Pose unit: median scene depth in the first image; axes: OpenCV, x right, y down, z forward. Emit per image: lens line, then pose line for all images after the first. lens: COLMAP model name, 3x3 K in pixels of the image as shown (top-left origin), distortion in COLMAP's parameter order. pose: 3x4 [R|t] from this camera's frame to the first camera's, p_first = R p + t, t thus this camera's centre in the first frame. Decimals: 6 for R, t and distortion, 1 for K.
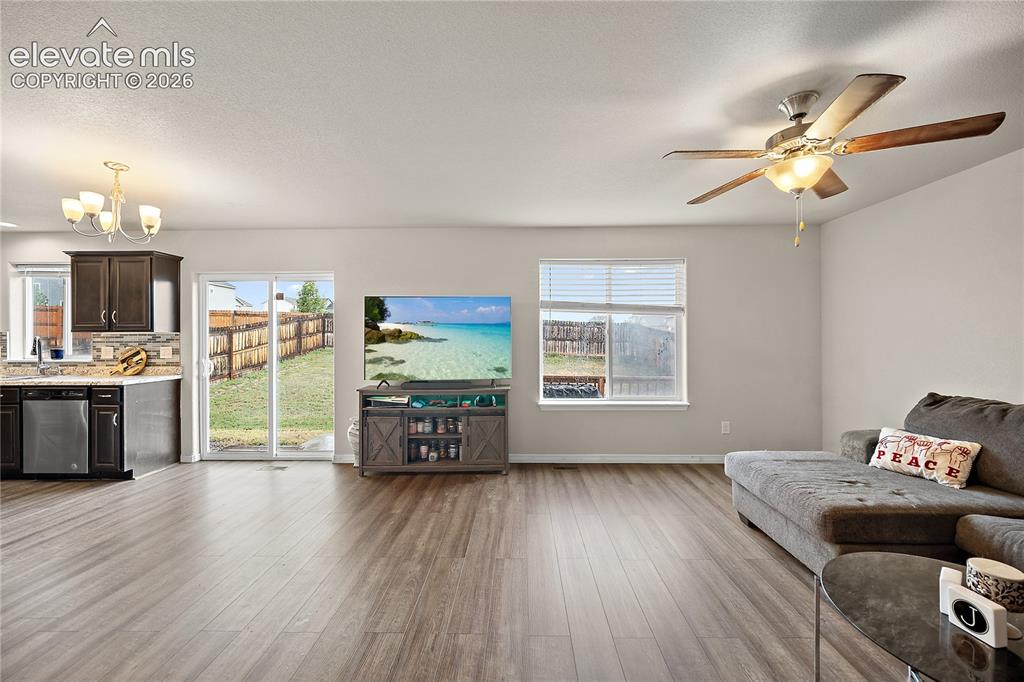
lens RADIAL K [[404.0, 0, 515.2], [0, 404.0, 338.5], [0, 0, 1]] dist [-0.005251, 0.001382]
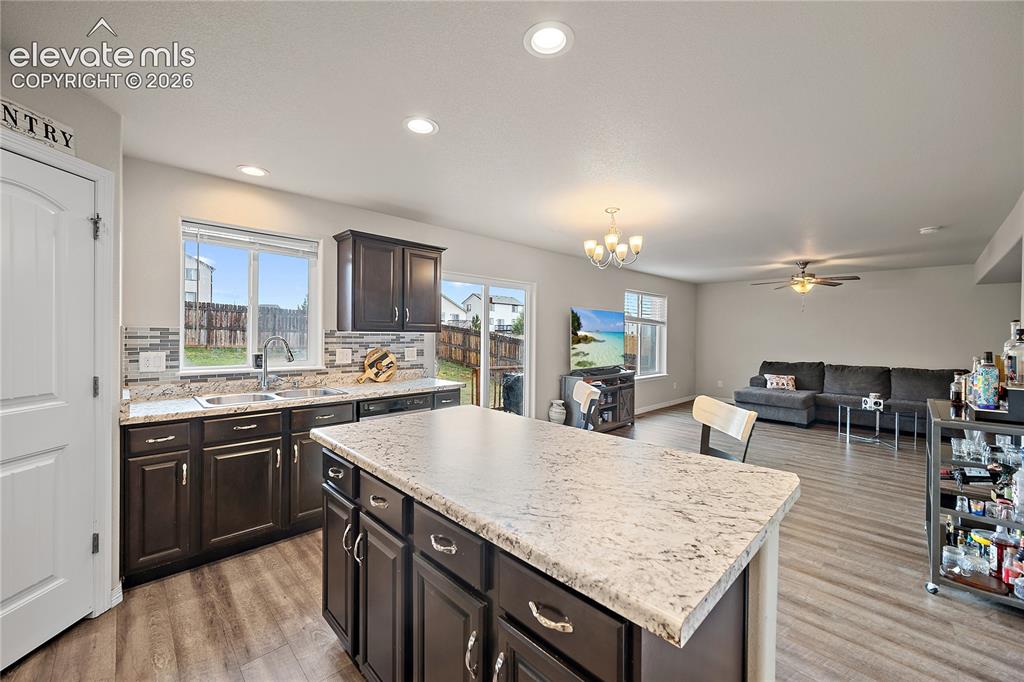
lens RADIAL K [[404.0, 0, 514.3], [0, 404.0, 334.8], [0, 0, 1]] dist [-0.005251, 0.001382]
pose [[0.703801, 0.008888, 0.710342, -1.456077], [-0.014406, 0.999895, 0.001762, -0.015156], [-0.710251, -0.011473, 0.703855, 0.204438]]
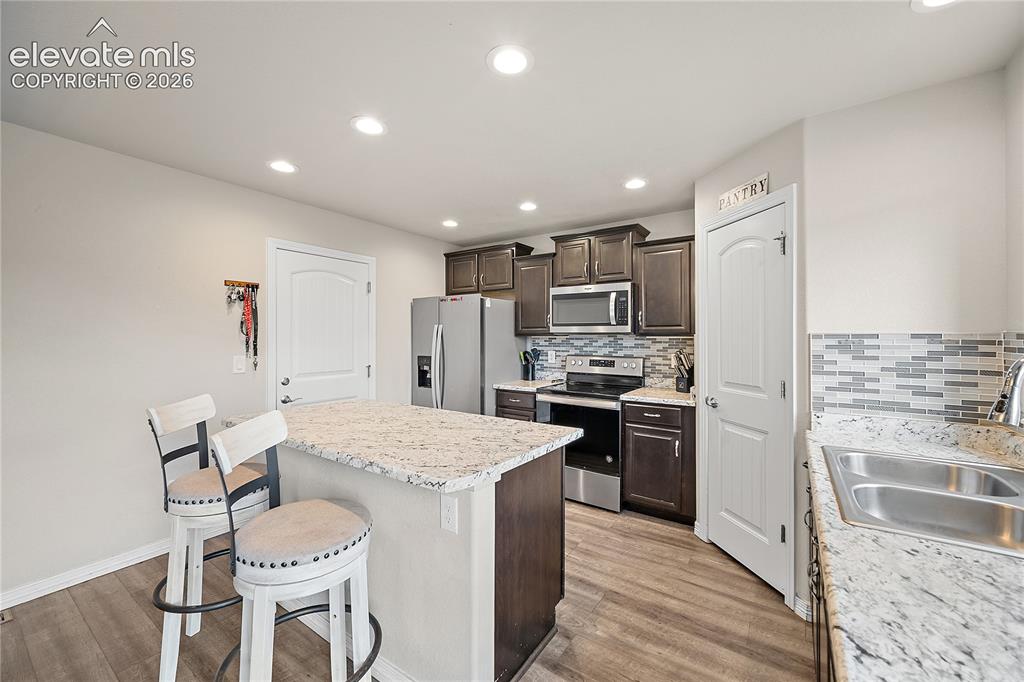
lens RADIAL K [[404.0, 0, 514.3], [0, 404.0, 335.1], [0, 0, 1]] dist [-0.005251, 0.001382]
pose [[-0.550078, 0.000262, -0.835113, -0.831115], [0.003319, 0.999993, -0.001872, -0.016388], [0.835107, -0.003802, -0.550075, 0.896392]]
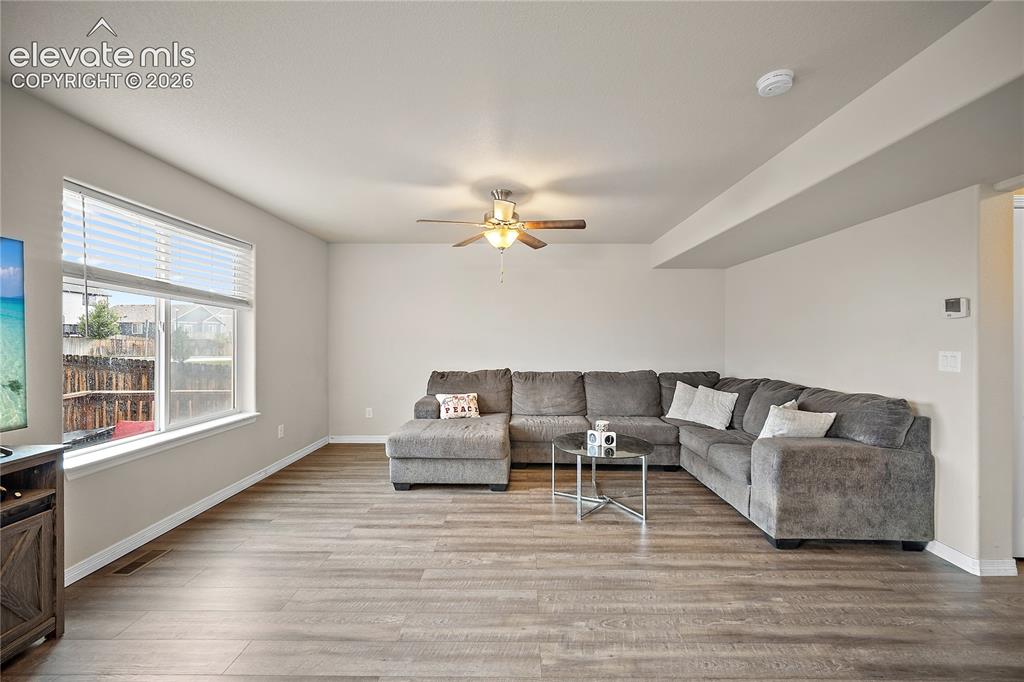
lens RADIAL K [[404.0, 0, 512.7], [0, 404.0, 338.1], [0, 0, 1]] dist [-0.005251, 0.001382]
pose [[-0.003203, 0.004828, 0.999983, -0.464552], [-0.002532, 0.999985, -0.004836, 0.002408], [-0.999992, -0.002548, -0.003191, 0.476811]]
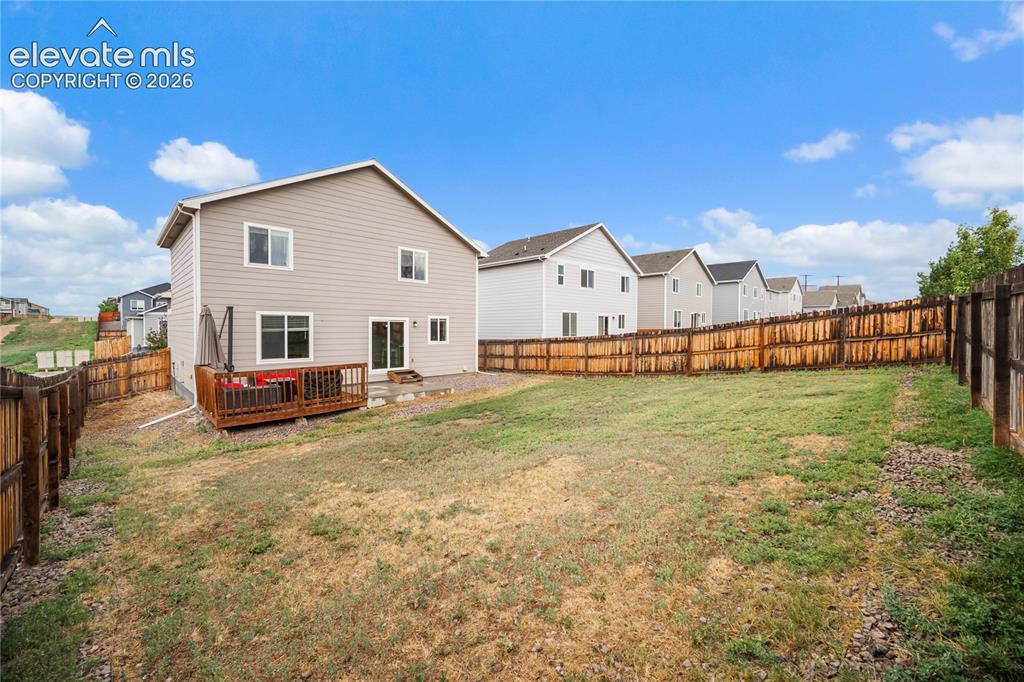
lens RADIAL K [[404.0, 0, 521.9], [0, 404.0, 332.3], [0, 0, 1]] dist [-0.005251, 0.001382]
pose [[-0.681126, 0.009412, -0.732105, 1.331623], [-0.000263, 0.999914, 0.013099, -0.111010], [0.732166, 0.009115, -0.681065, 4.819496]]
